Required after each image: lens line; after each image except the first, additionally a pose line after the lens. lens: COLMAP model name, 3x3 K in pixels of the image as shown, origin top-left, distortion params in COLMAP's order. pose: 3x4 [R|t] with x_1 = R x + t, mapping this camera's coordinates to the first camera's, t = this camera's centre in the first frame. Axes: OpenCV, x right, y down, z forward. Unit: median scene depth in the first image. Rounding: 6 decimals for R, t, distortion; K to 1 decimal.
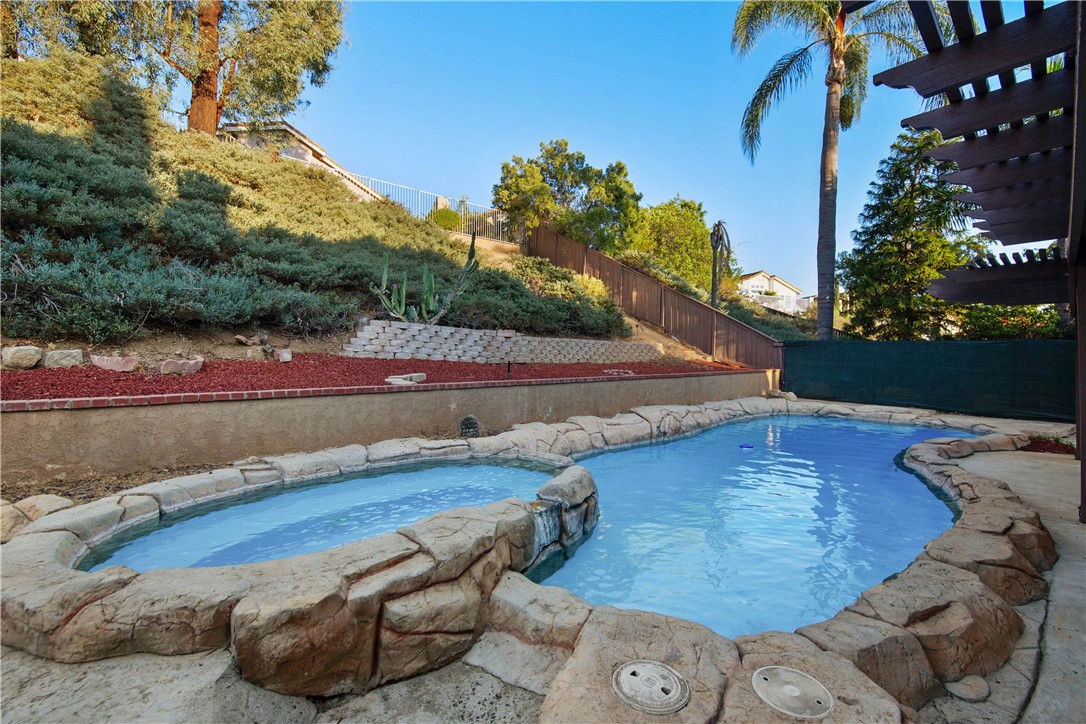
lens RADIAL K [[468.6, 0, 546.1], [0, 468.6, 355.0], [0, 0, 1]] dist [0.013395, -0.009964]
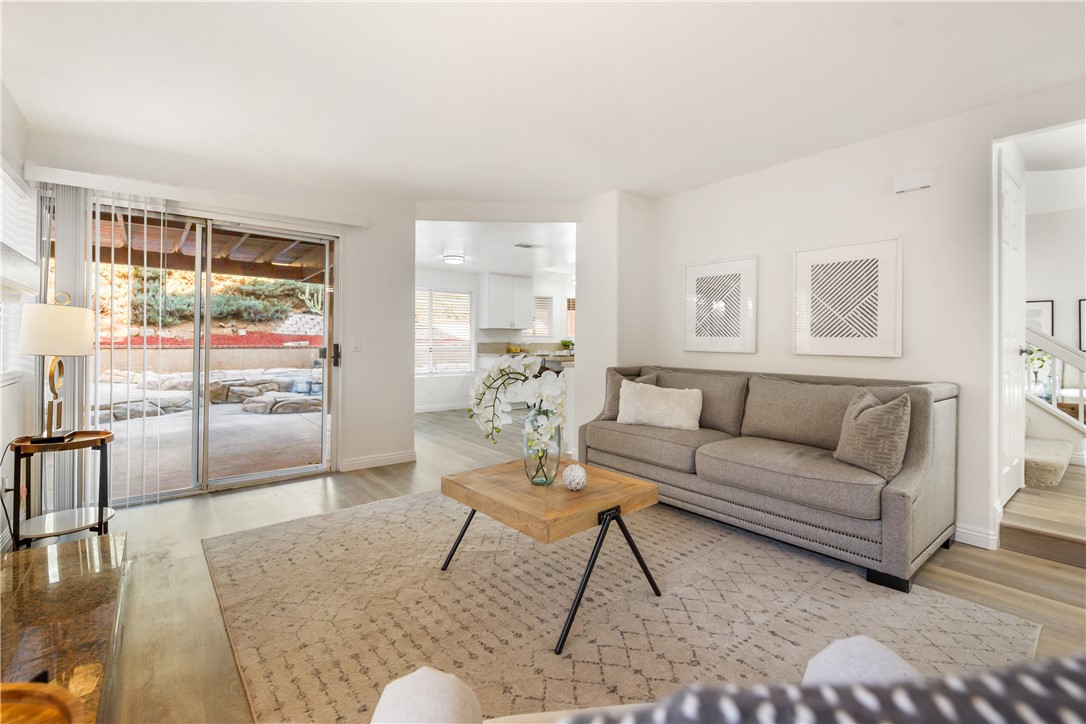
lens RADIAL K [[478.3, 0, 544.9], [0, 478.3, 339.3], [0, 0, 1]] dist [0.003129, 0.000225]
pose [[0.998514, 0.006511, -0.054109, 0.938296], [-0.006371, 0.999976, 0.002759, 0.017908], [0.054126, -0.002410, 0.998531, -1.095237]]
